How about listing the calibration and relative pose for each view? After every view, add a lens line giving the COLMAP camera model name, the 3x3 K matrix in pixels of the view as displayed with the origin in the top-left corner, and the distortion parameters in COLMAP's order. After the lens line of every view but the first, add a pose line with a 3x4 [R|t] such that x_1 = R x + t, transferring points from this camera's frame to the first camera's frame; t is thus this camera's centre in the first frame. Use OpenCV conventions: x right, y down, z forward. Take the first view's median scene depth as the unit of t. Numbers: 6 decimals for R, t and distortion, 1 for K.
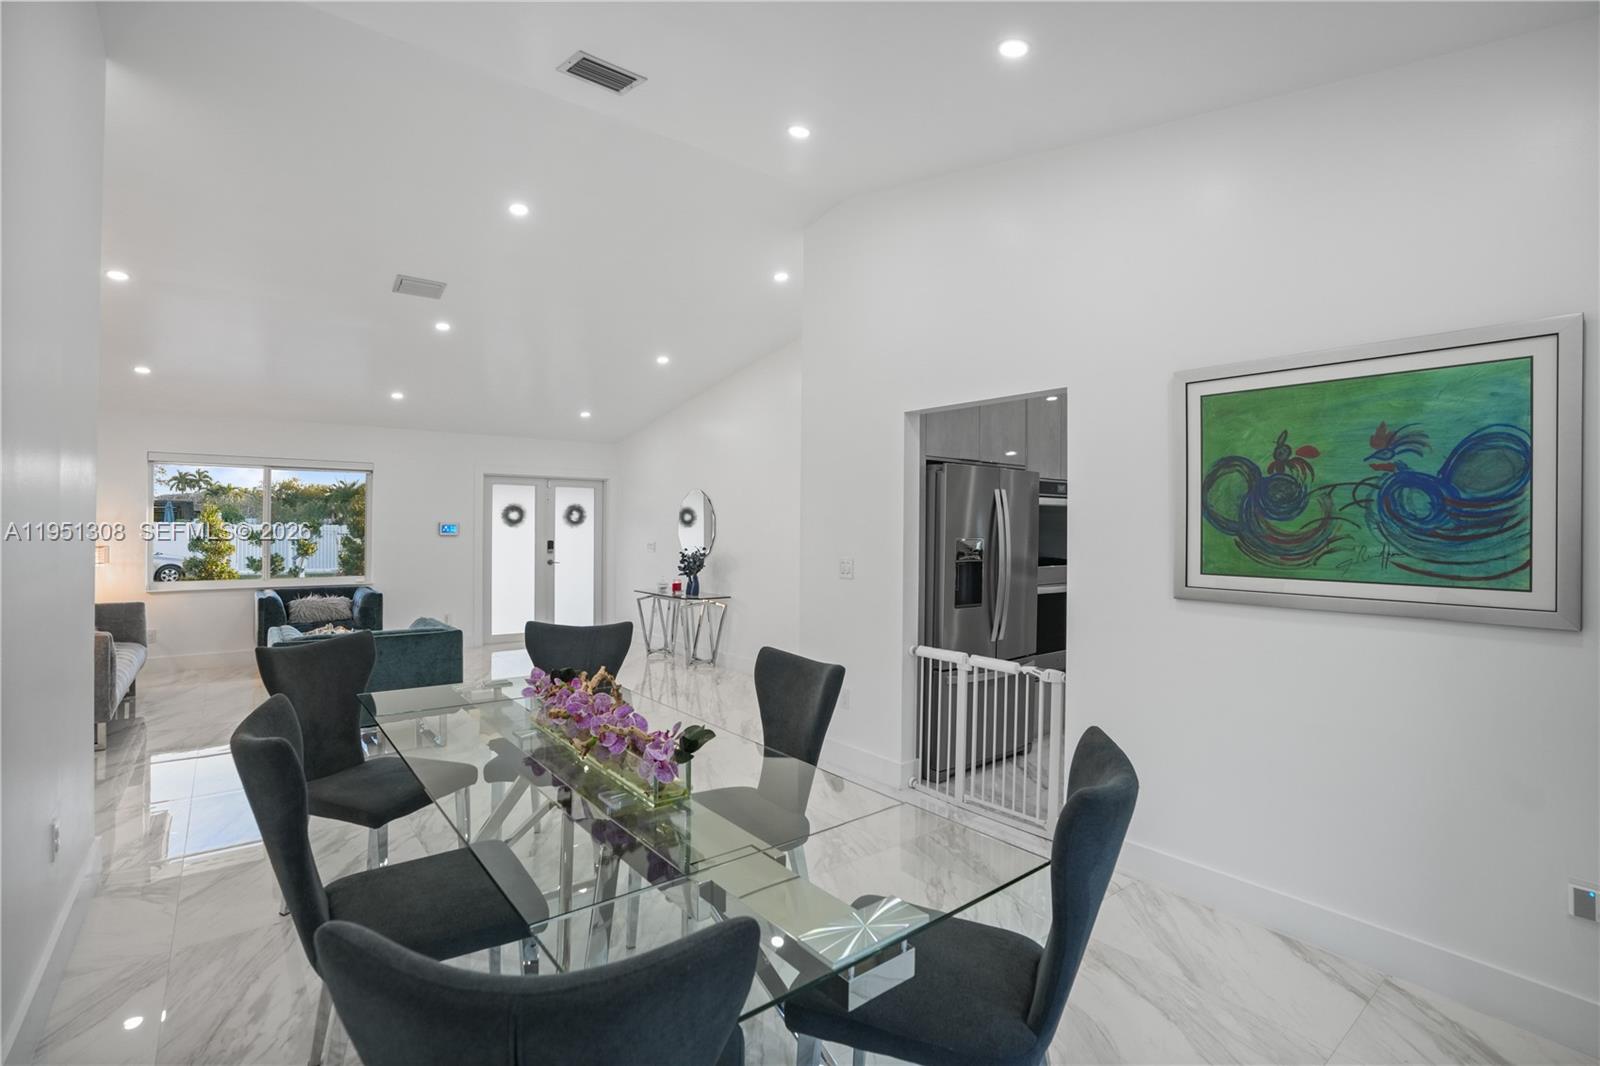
lens RADIAL K [[735.4, 0, 806.4], [0, 735.4, 525.7], [0, 0, 1]] dist [-0.064841, 0.024125]
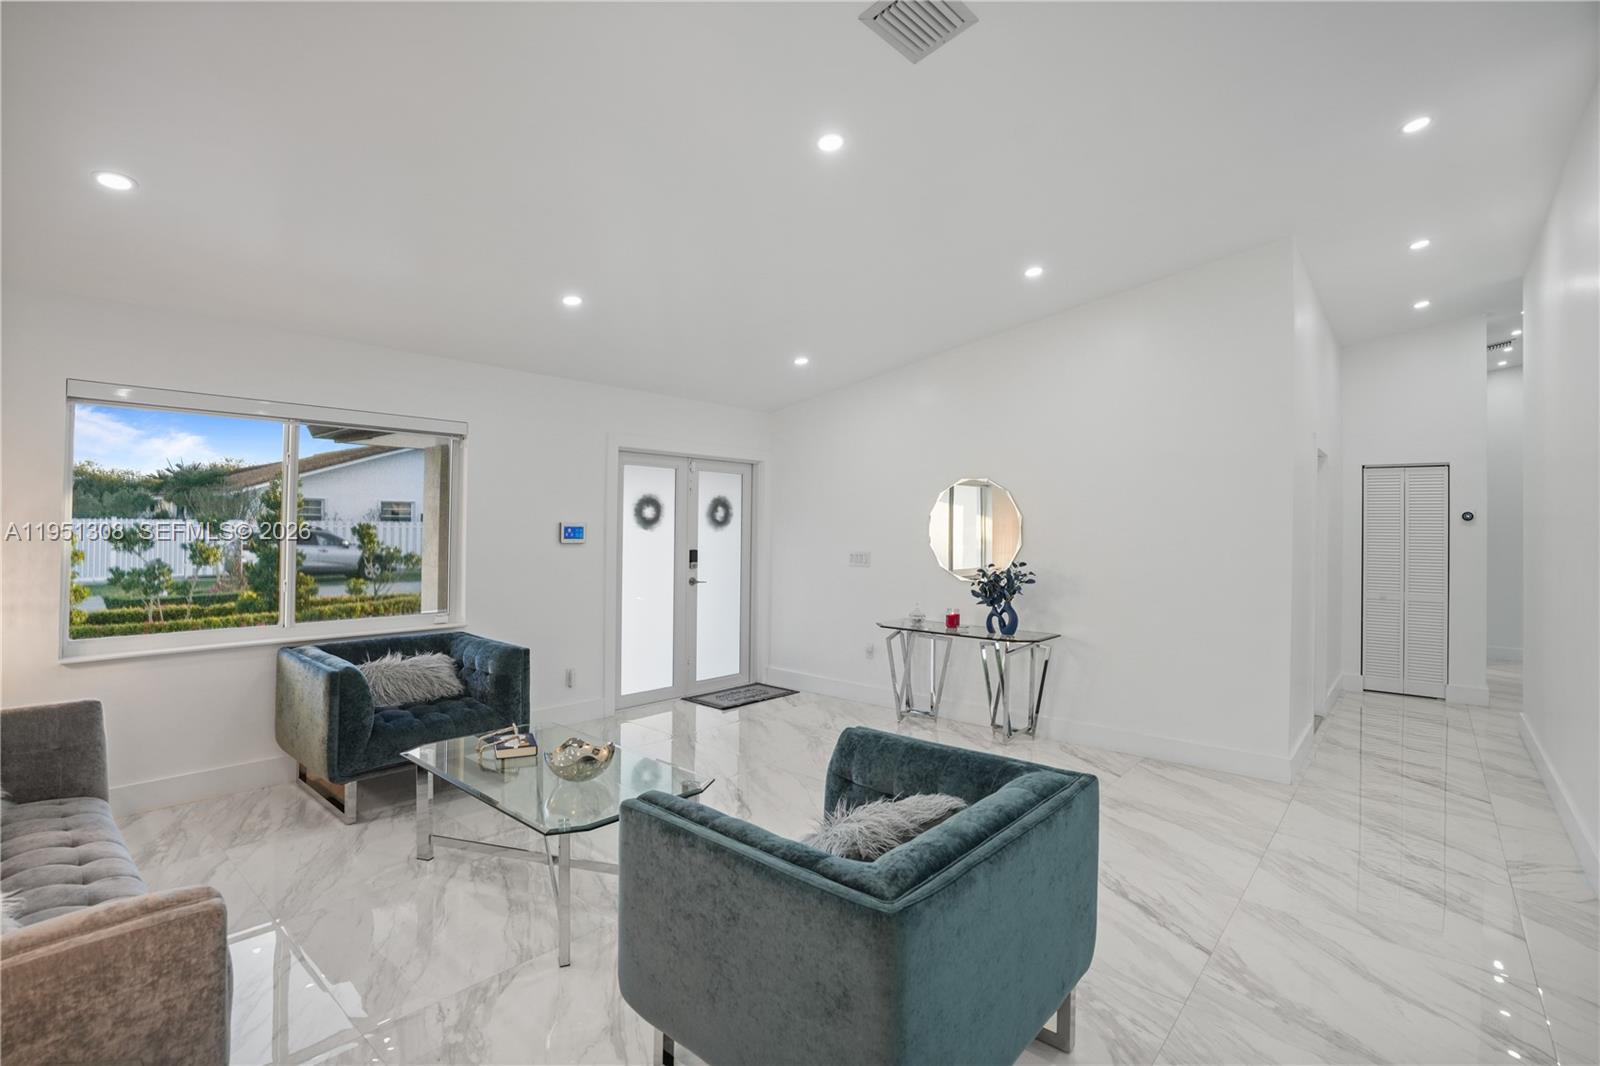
lens RADIAL K [[735.4, 0, 806.4], [0, 735.4, 525.7], [0, 0, 1]] dist [-0.064841, 0.024125]
pose [[0.982400, 0.004775, 0.186727, -0.384865], [-0.005863, 0.999969, 0.005275, -0.006136], [-0.186696, -0.006277, 0.982398, 0.315610]]
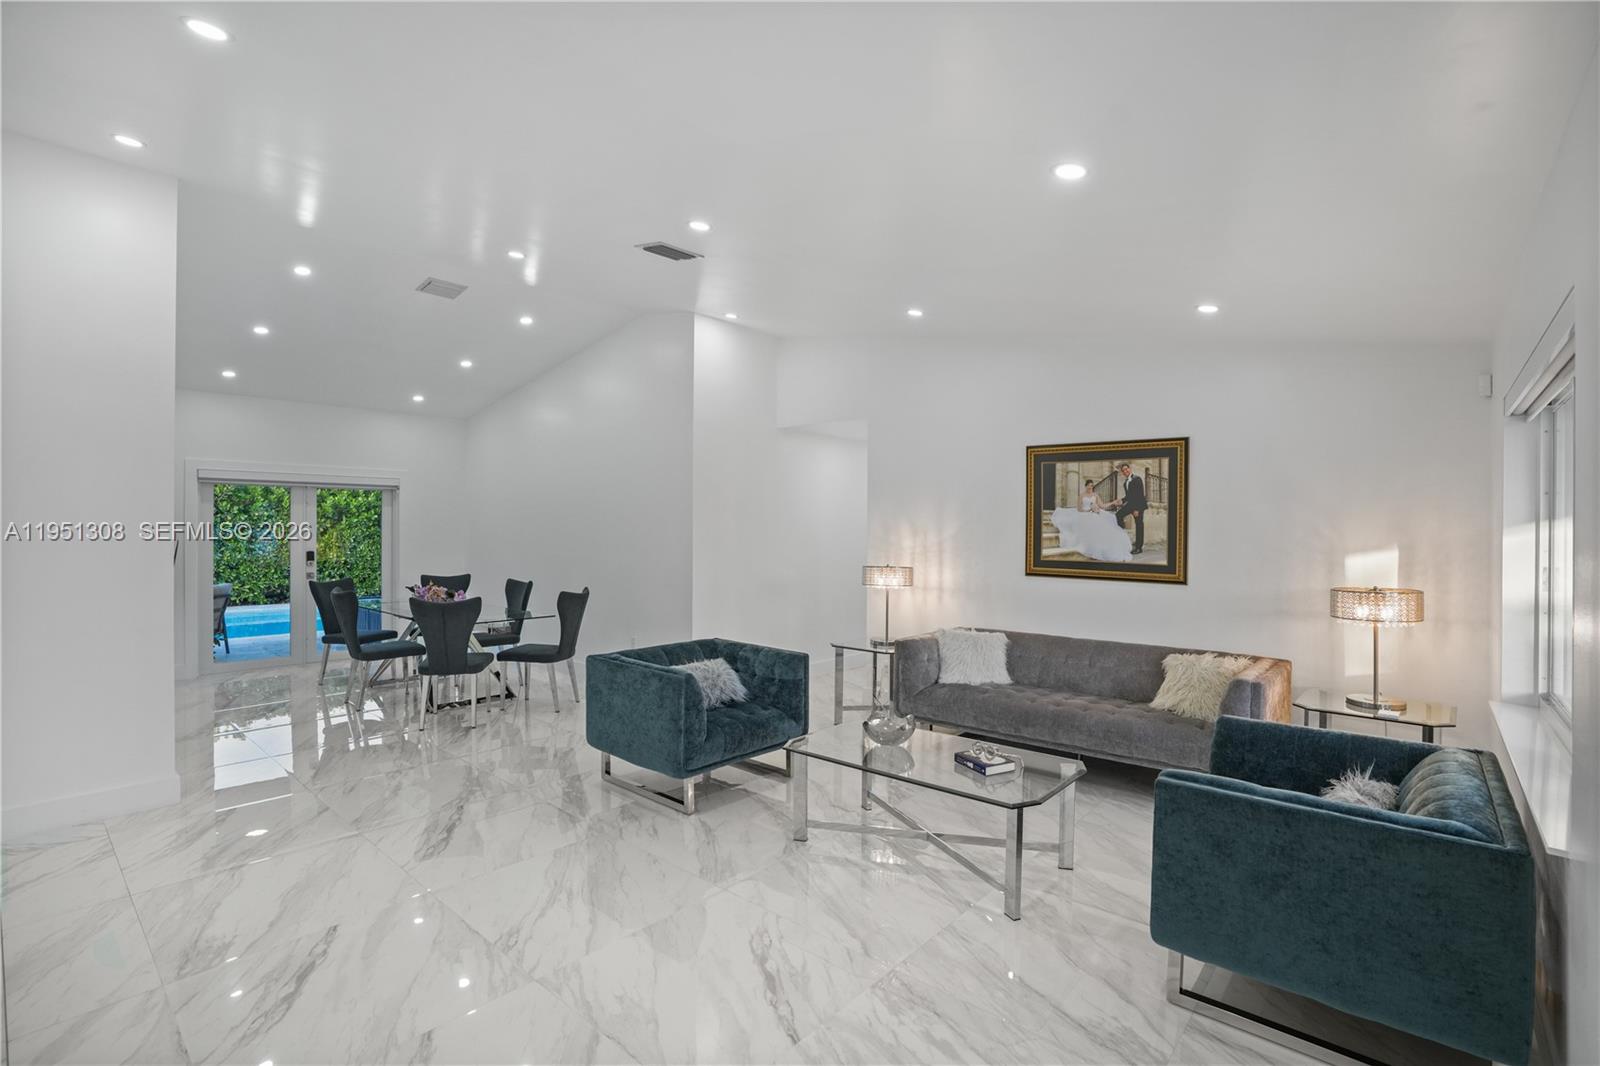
lens RADIAL K [[745.3, 0, 800.0], [0, 745.3, 533.0], [0, 0, 1]] dist [-0.074840, 0.026189]
pose [[-0.983155, -0.016637, -0.182014, -0.298290], [-0.017282, 0.999849, 0.001957, -0.008883], [0.181954, 0.005070, -0.983294, 1.016280]]
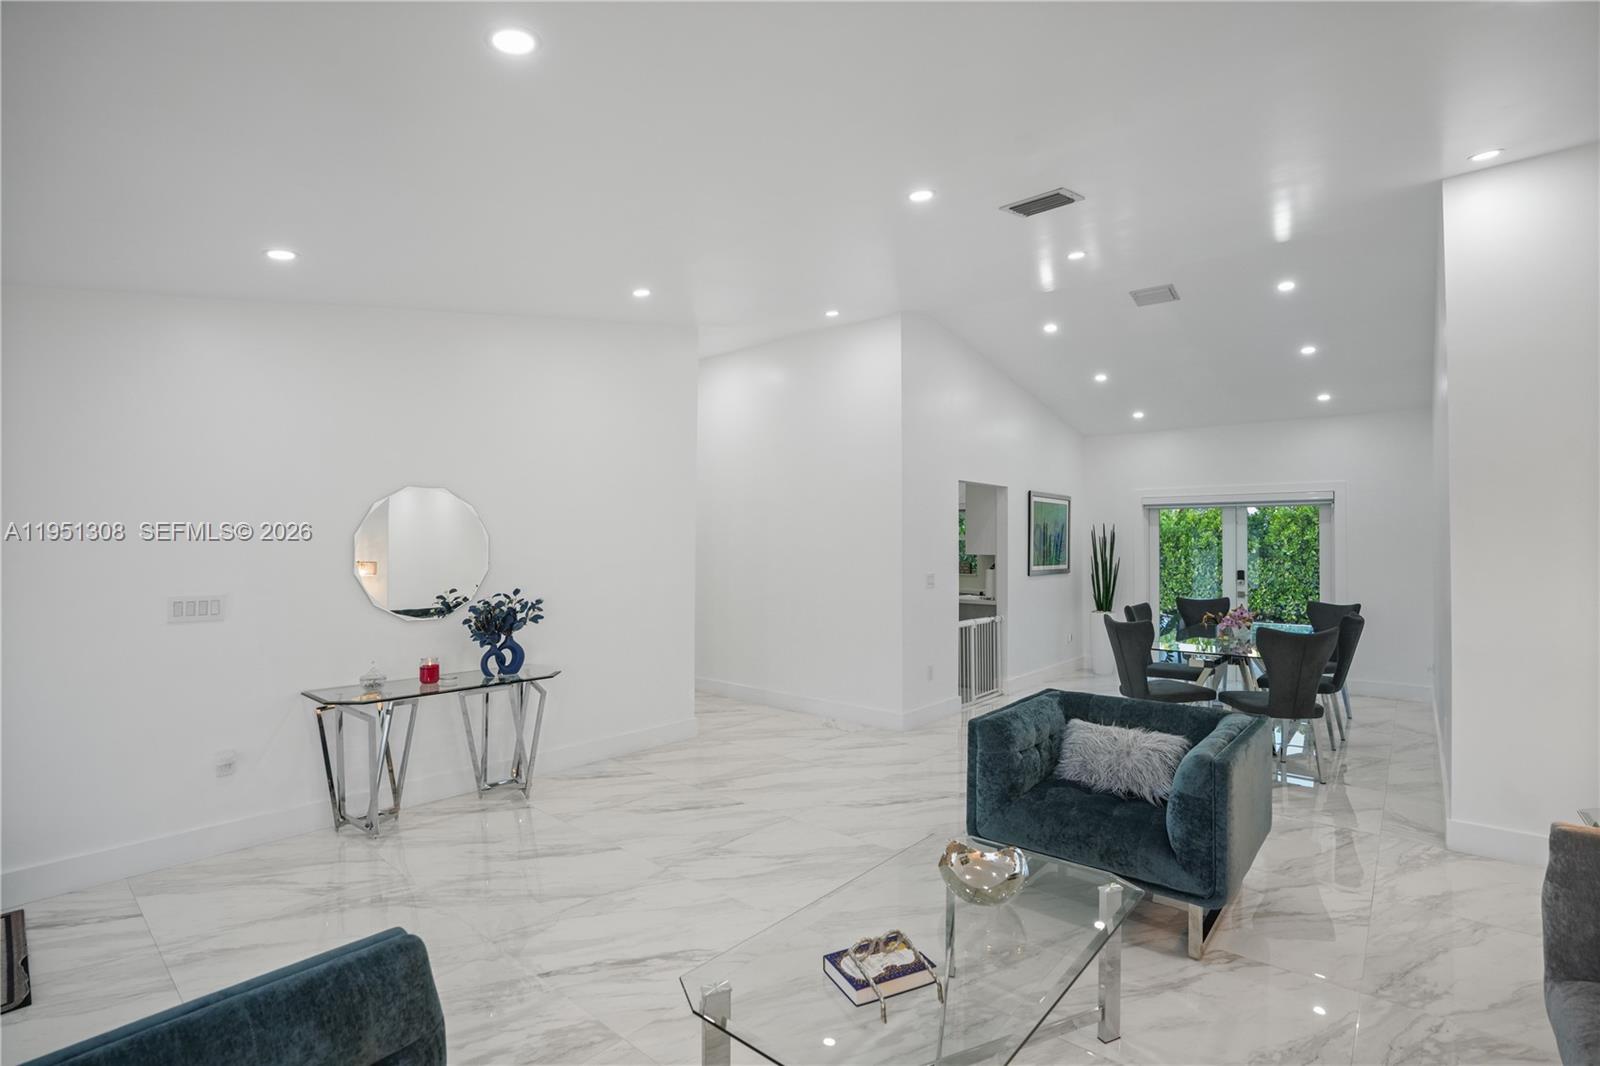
lens RADIAL K [[735.4, 0, 806.4], [0, 735.4, 525.7], [0, 0, 1]] dist [-0.064841, 0.024125]
pose [[-0.181793, 0.016271, 0.983202, -0.638414], [-0.004553, 0.999838, -0.017388, -0.011345], [-0.983326, -0.007638, -0.181690, 0.732966]]
